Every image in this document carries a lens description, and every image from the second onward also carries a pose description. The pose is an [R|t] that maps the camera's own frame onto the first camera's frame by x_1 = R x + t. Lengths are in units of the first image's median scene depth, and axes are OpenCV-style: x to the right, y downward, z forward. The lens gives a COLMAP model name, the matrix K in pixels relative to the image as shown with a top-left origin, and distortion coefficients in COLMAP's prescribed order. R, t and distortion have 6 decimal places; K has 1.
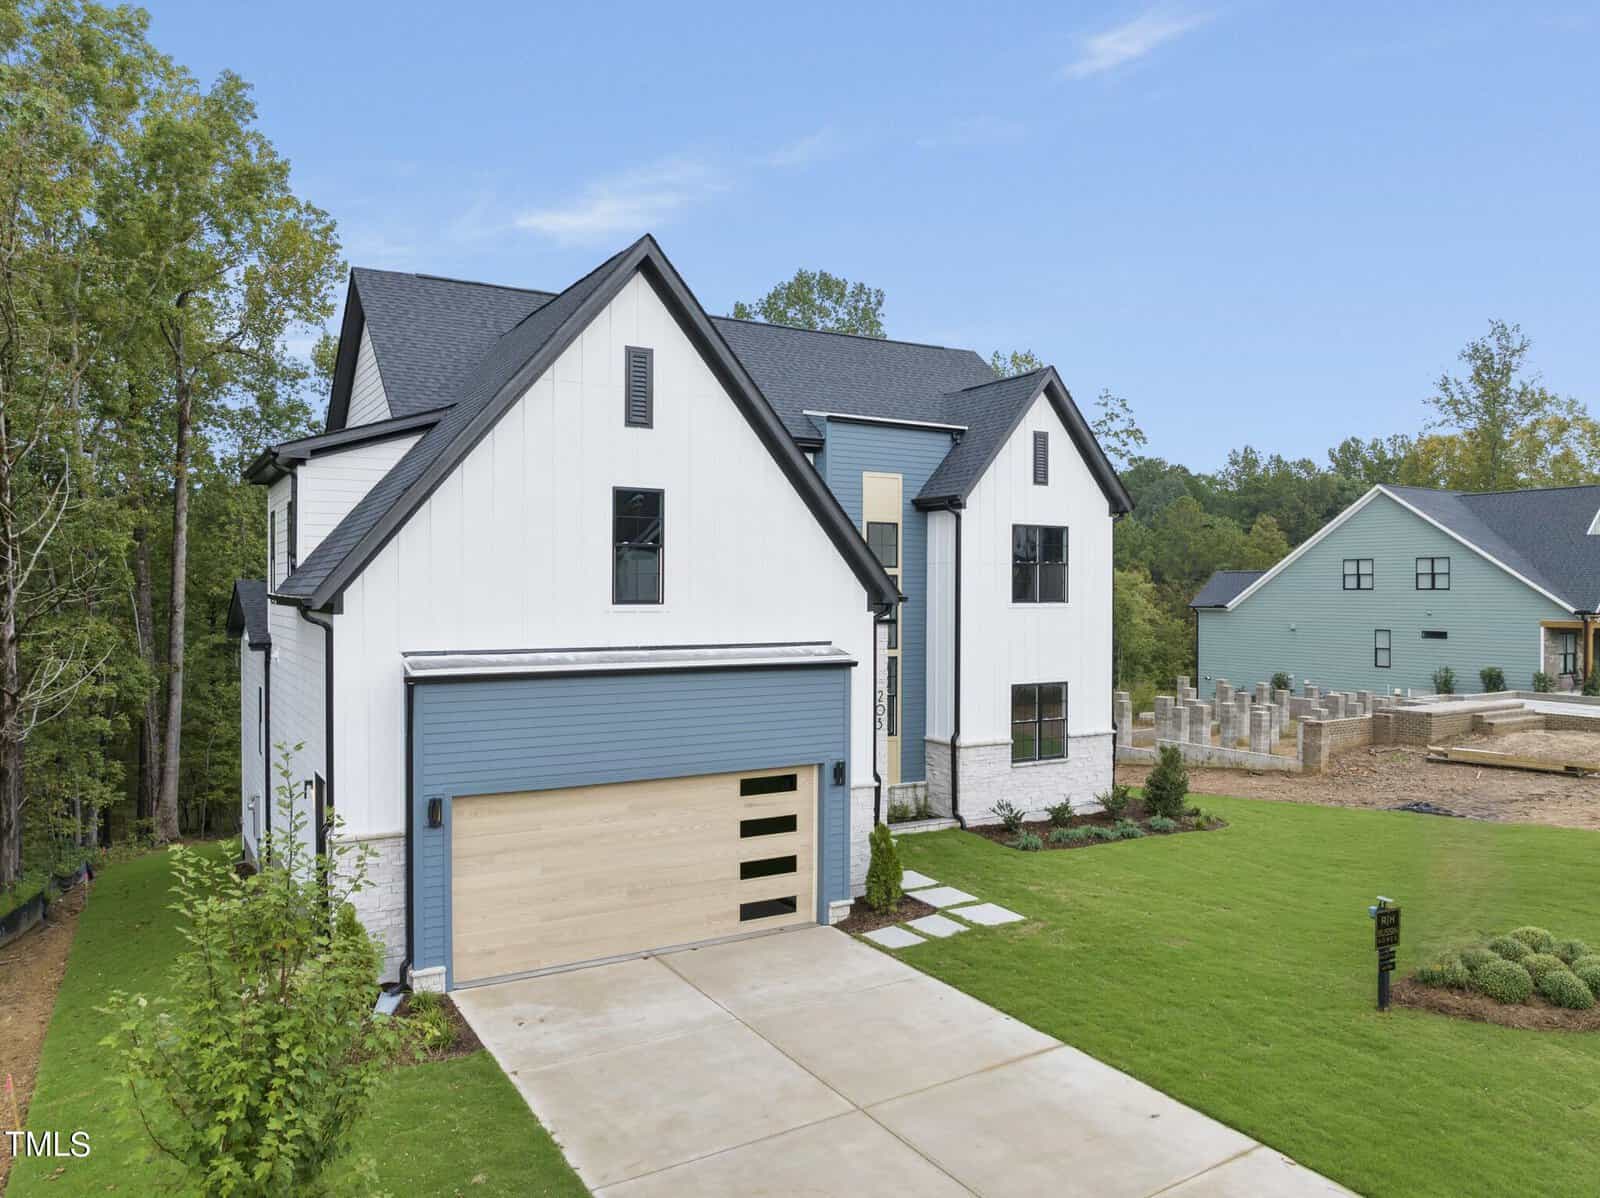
lens RADIAL K [[1104.8, 0, 770.7], [0, 1104.8, 596.4], [0, 0, 1]] dist [-0.039536, 0.000877]
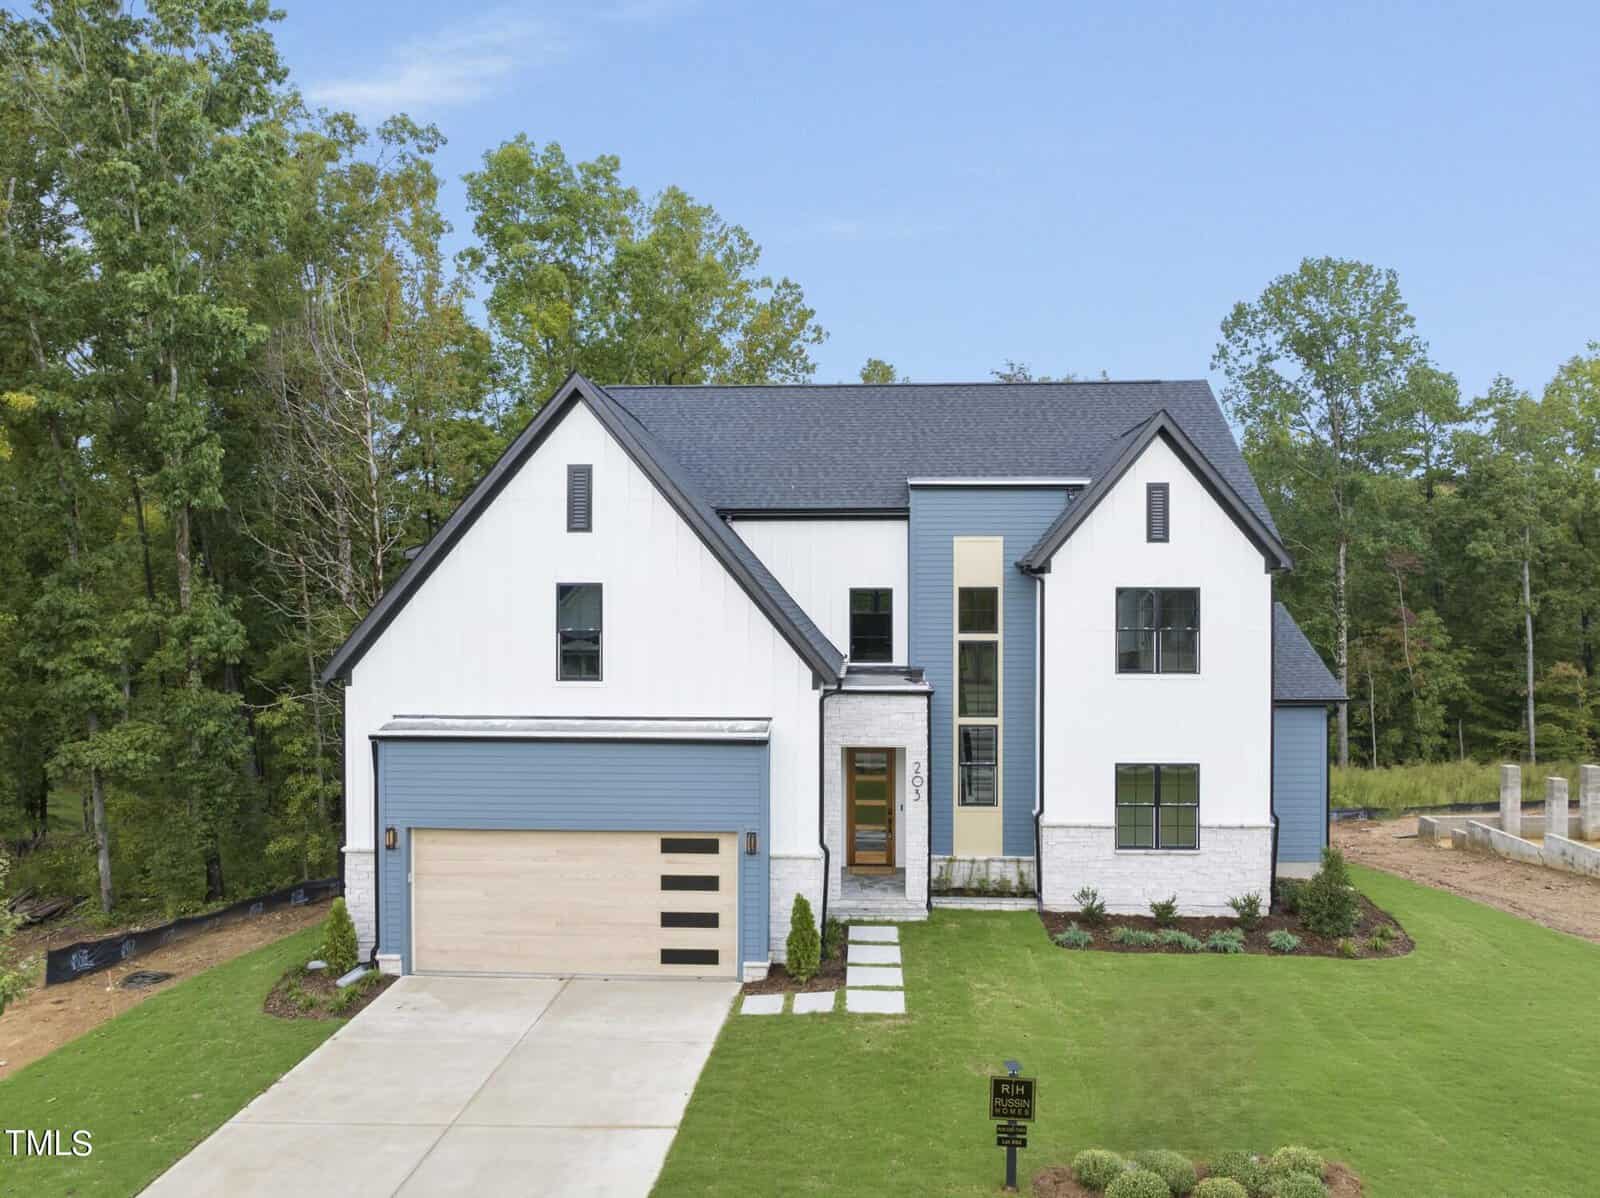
lens RADIAL K [[1104.8, 0, 770.7], [0, 1104.8, 596.4], [0, 0, 1]] dist [-0.039536, 0.000877]
pose [[0.838696, -0.004258, -0.544582, 0.661021], [-0.000394, 0.999964, -0.008425, -0.069931], [0.544599, 0.007280, 0.838665, 0.109520]]
